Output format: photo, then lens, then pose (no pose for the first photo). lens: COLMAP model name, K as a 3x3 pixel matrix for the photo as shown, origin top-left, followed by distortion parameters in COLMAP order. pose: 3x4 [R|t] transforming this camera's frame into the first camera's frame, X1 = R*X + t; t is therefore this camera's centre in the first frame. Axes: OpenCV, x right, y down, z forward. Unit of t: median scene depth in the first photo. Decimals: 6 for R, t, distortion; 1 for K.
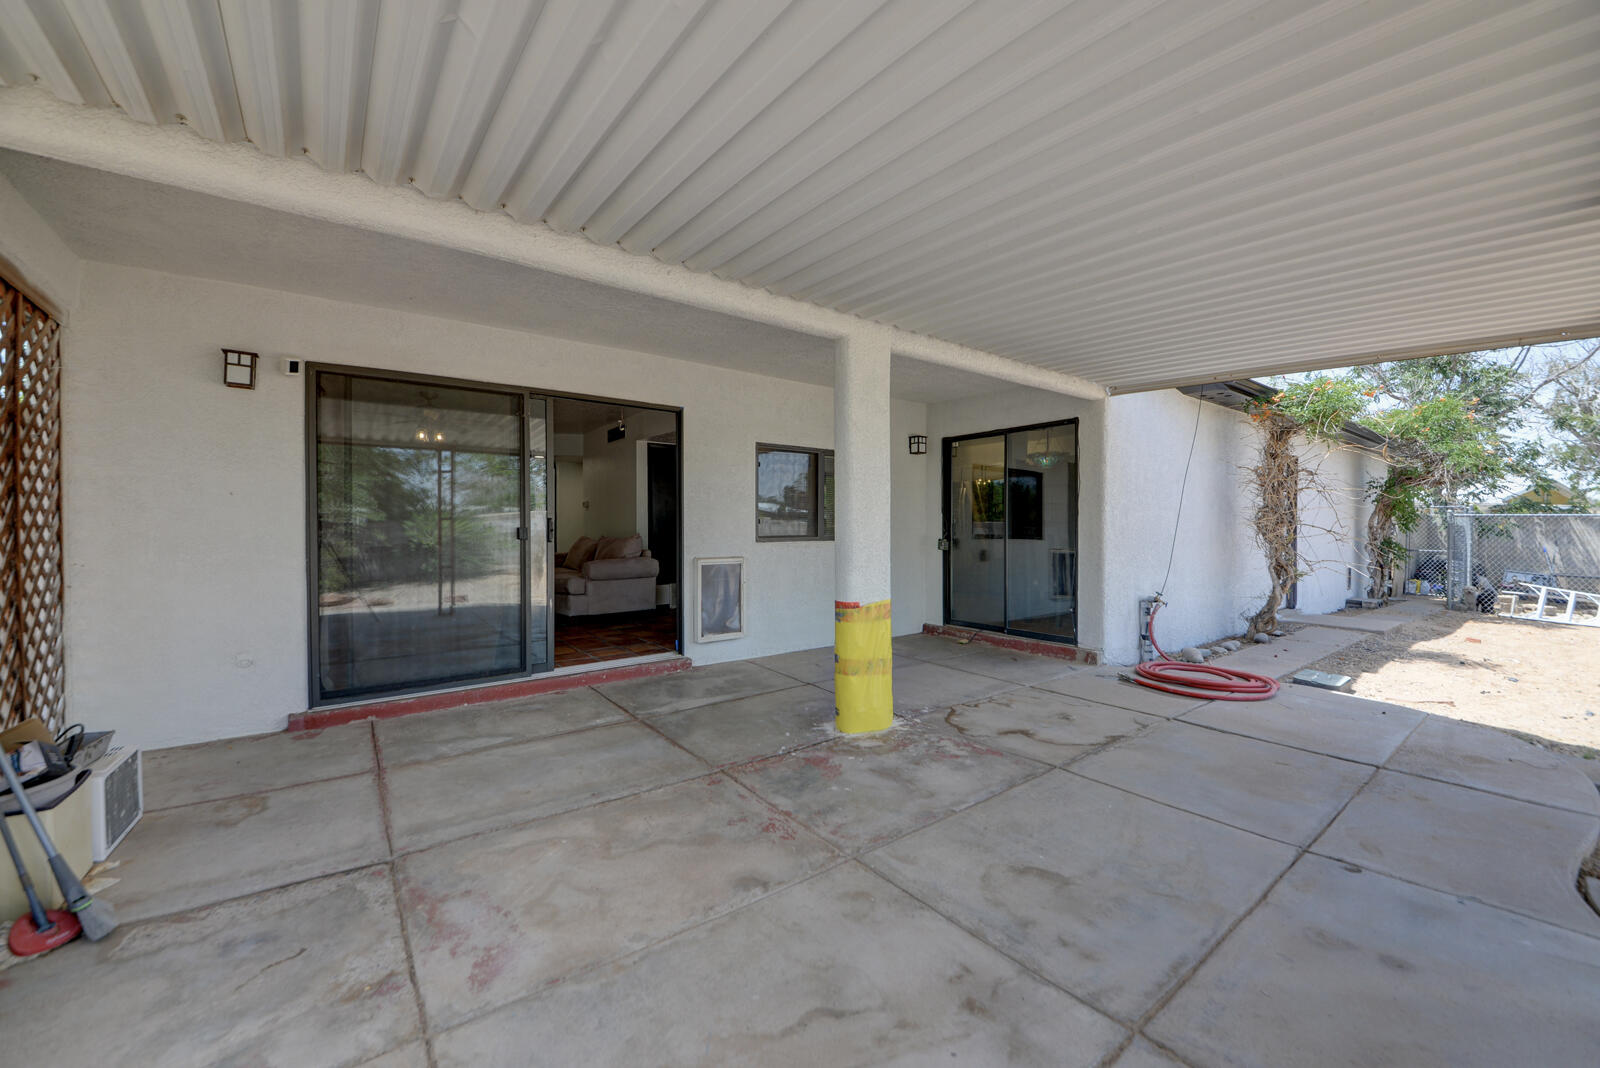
lens RADIAL K [[614.7, 0, 794.4], [0, 614.7, 533.4], [0, 0, 1]] dist [-0.006616, -0.000444]
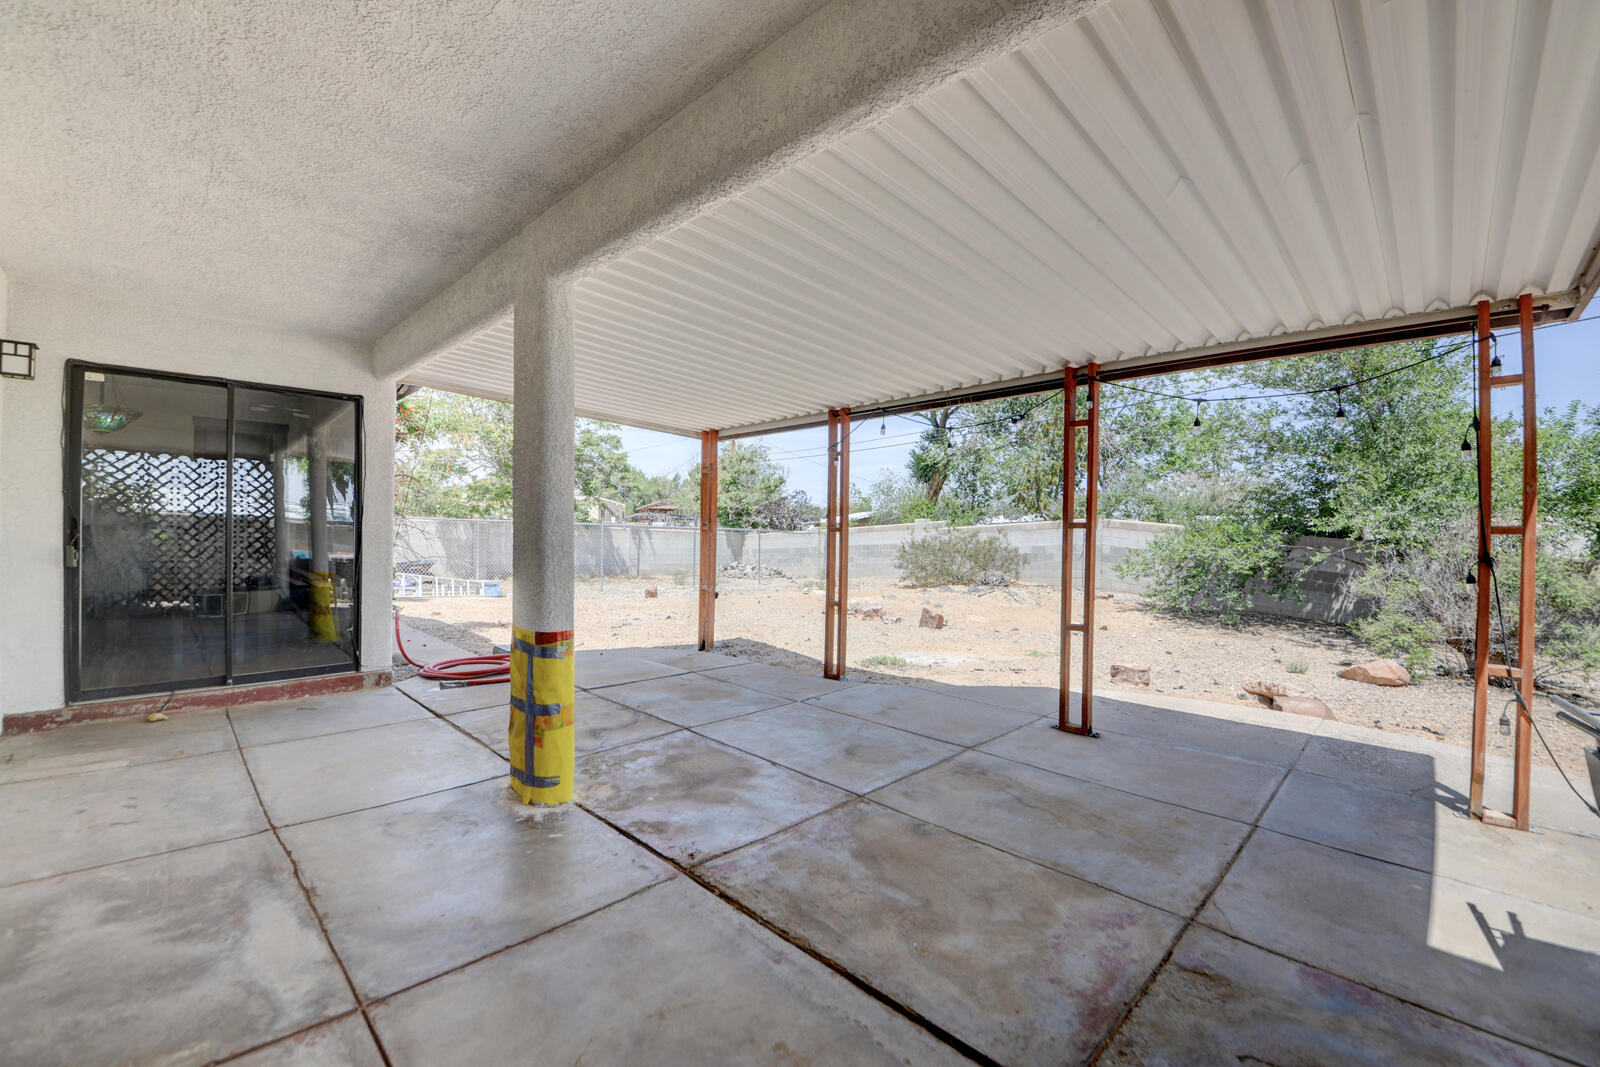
lens RADIAL K [[655.0, 0, 801.3], [0, 655.0, 535.2], [0, 0, 1]] dist [0.000341, -0.000149]
pose [[-0.141904, -0.008465, 0.989844, -0.755525], [-0.003866, 0.999961, 0.007997, -0.013184], [-0.989873, -0.002692, -0.141931, 0.815396]]
